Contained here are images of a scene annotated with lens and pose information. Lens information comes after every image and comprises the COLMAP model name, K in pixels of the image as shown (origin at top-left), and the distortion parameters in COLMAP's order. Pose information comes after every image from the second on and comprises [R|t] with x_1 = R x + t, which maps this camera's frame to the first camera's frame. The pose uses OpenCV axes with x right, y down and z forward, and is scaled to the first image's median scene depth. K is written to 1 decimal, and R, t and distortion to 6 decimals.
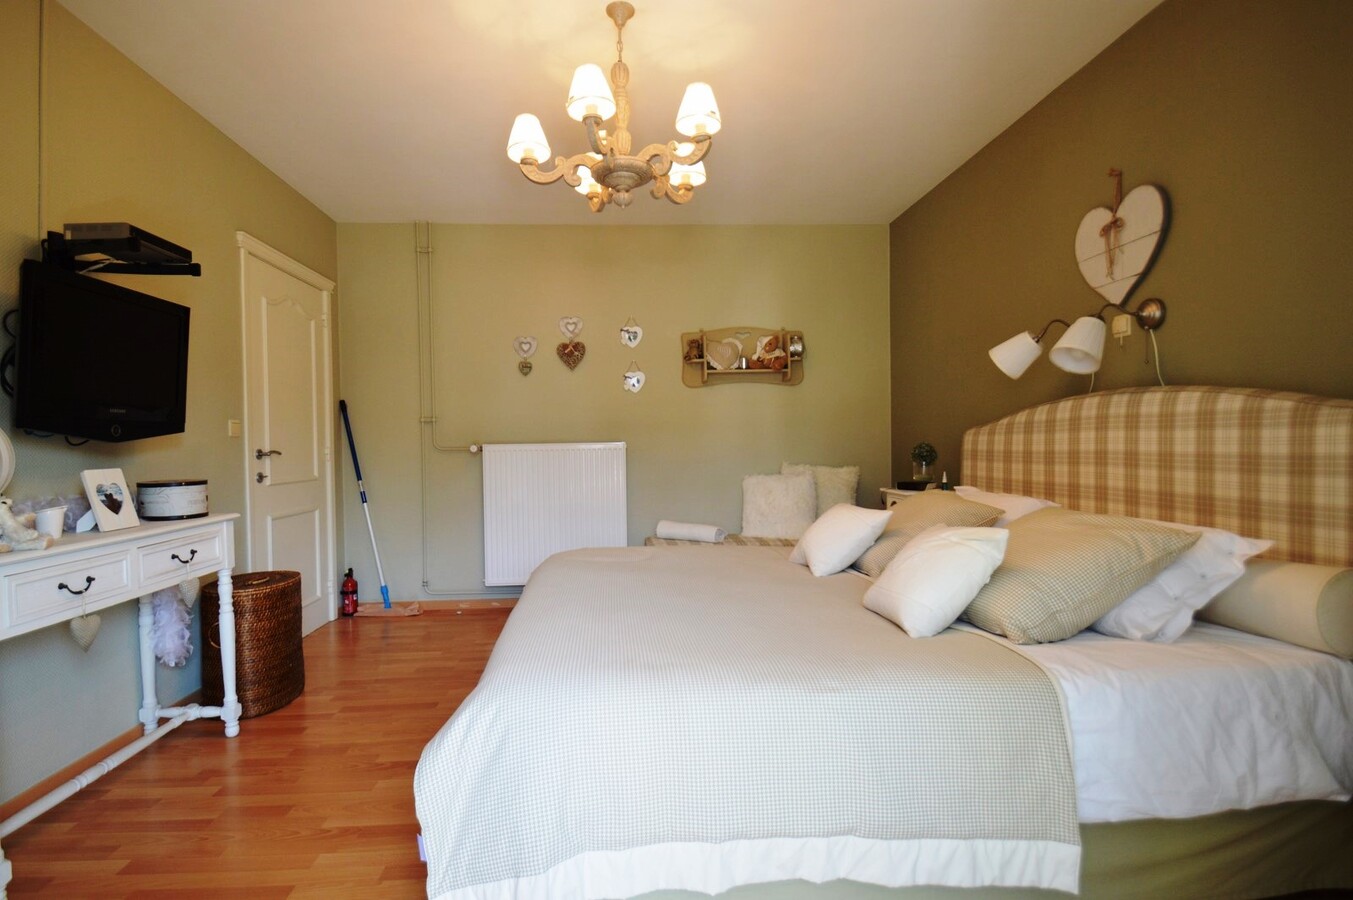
lens RADIAL K [[699.0, 0, 676.5], [0, 699.0, 450.0], [0, 0, 1]] dist [-0.002536, -0.001390]
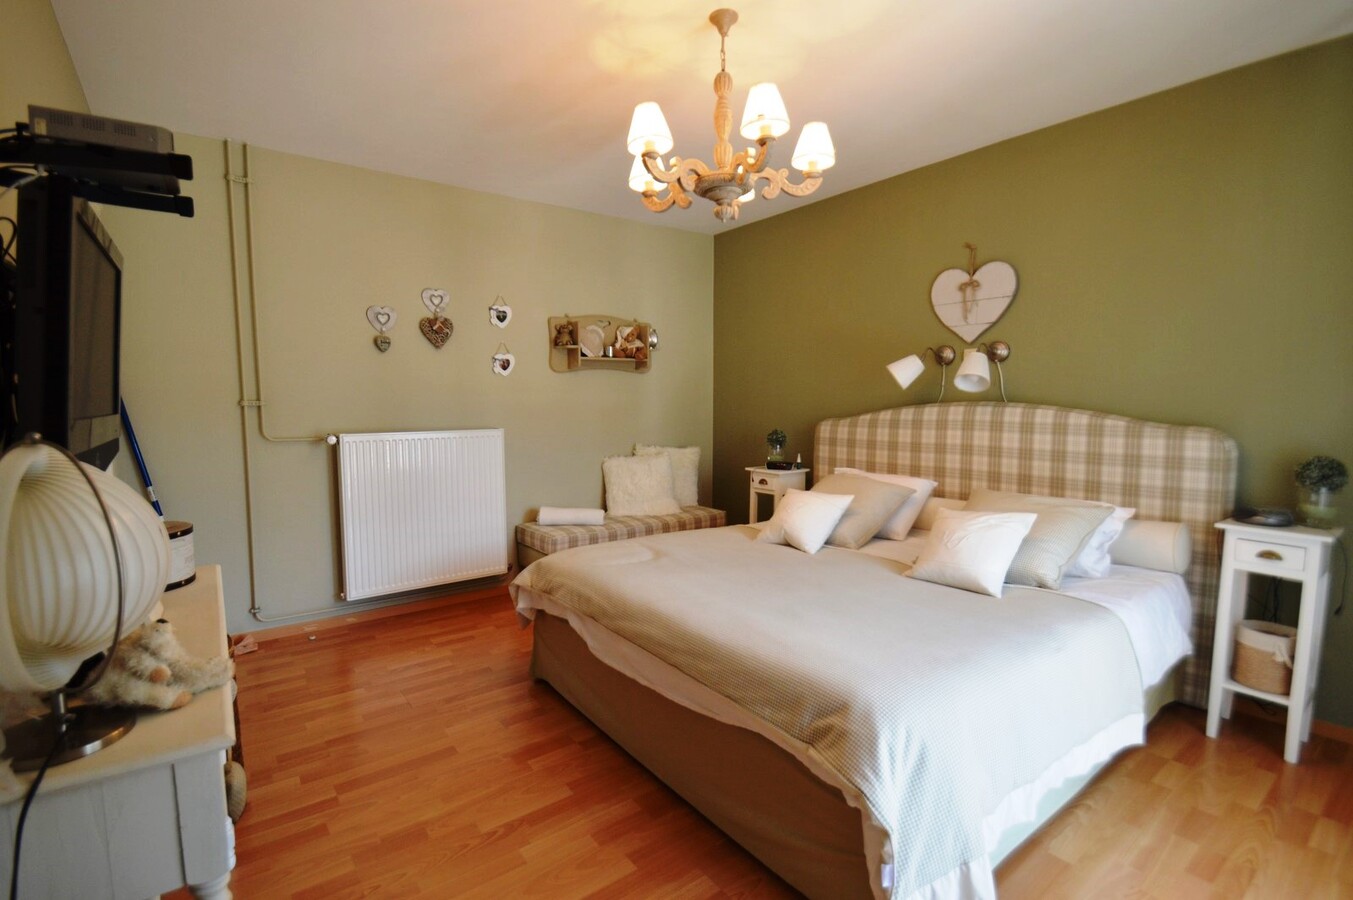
lens RADIAL K [[656.2, 0, 657.5], [0, 656.2, 446.9], [0, 0, 1]] dist [0.016517, -0.019851]
pose [[0.830673, -0.030288, 0.555937, -0.563694], [-0.006203, 0.997954, 0.063638, -0.063712], [-0.556727, -0.056311, 0.828785, 0.195126]]
